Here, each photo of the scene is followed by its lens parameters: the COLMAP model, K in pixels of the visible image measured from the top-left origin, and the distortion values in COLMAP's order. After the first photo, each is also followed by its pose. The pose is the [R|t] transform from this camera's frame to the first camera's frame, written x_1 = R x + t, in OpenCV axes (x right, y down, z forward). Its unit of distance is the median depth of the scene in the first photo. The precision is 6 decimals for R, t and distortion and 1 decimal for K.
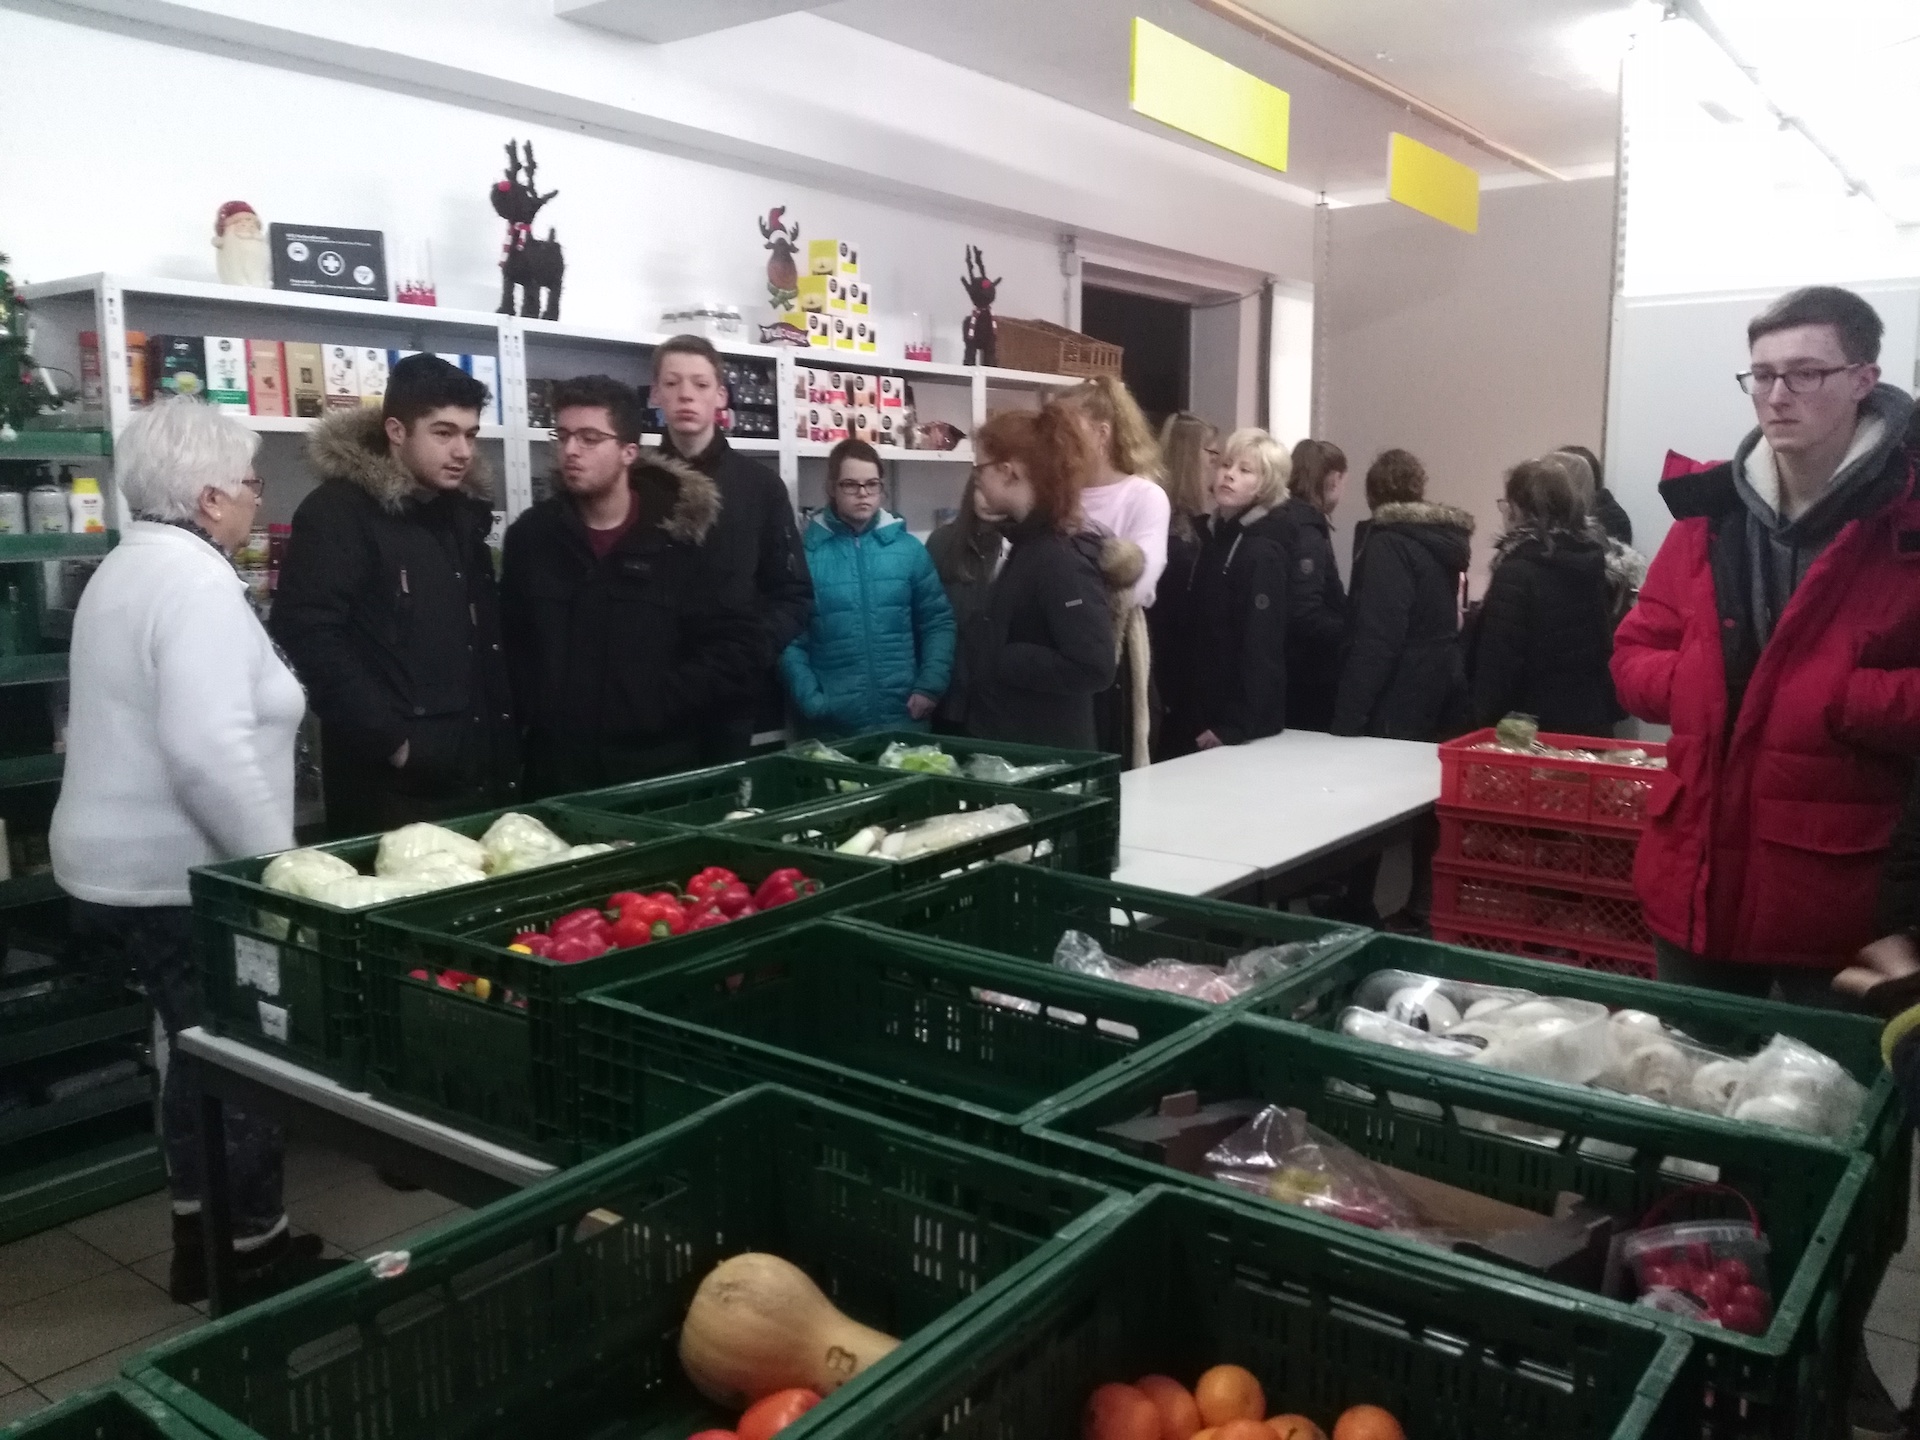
lens RADIAL K [[1566.1, 0, 962.2], [0, 1566.1, 721.2], [0, 0, 1]] dist [-0.002107, -0.016281]
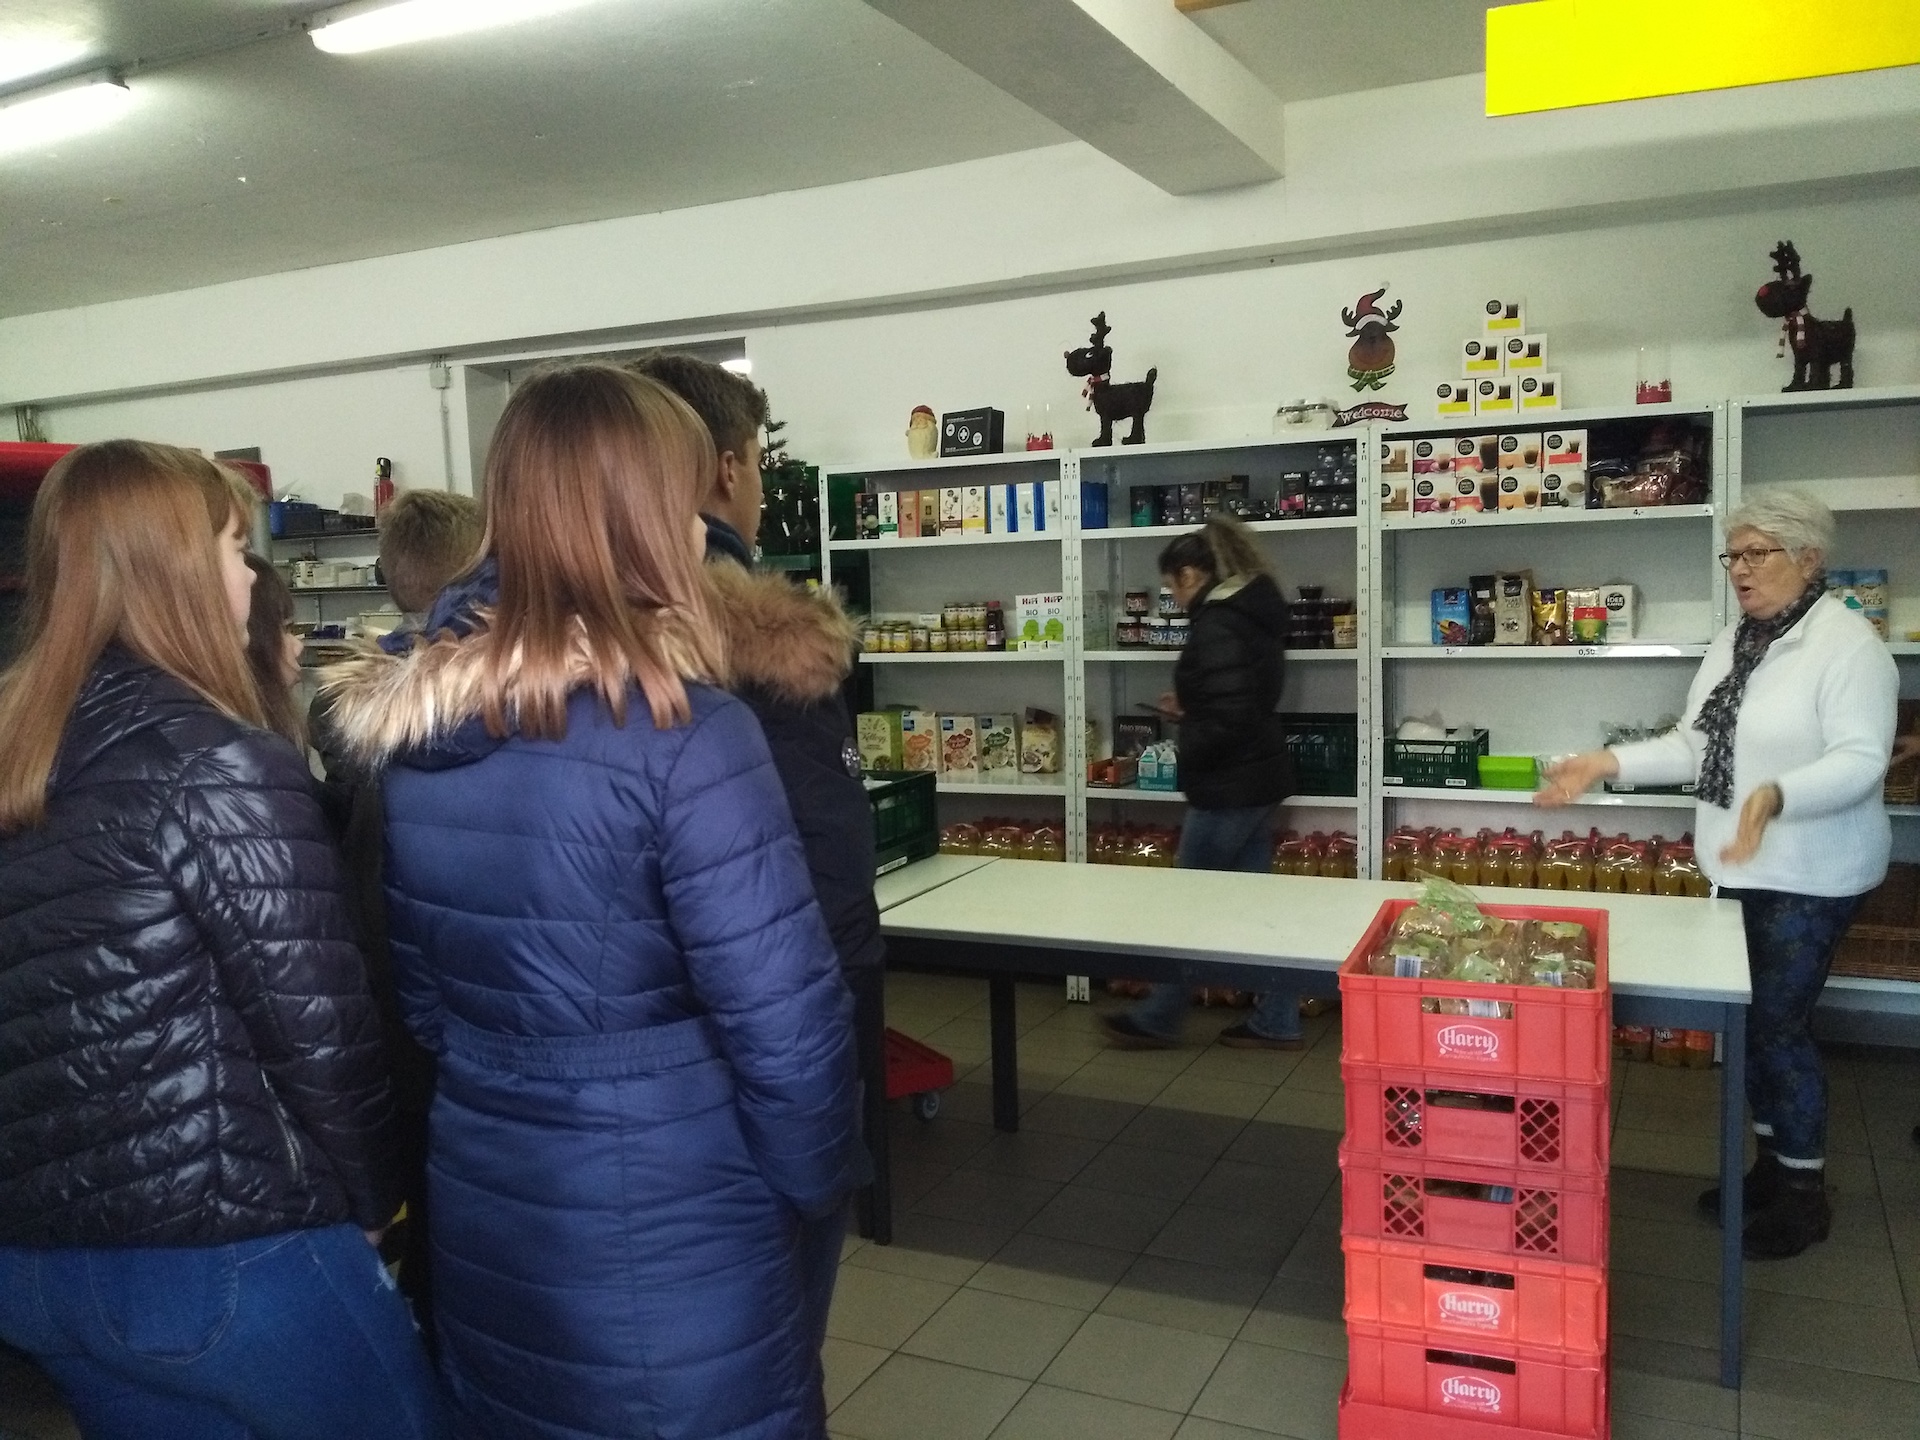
lens RADIAL K [[1566.1, 0, 960.1], [0, 1566.1, 720.5], [0, 0, 1]] dist [-0.002107, -0.016281]
pose [[0.185187, 0.078604, -0.979555, 0.867844], [-0.102187, 0.992932, 0.060359, -0.081043], [0.977376, 0.088920, 0.191910, 0.557381]]
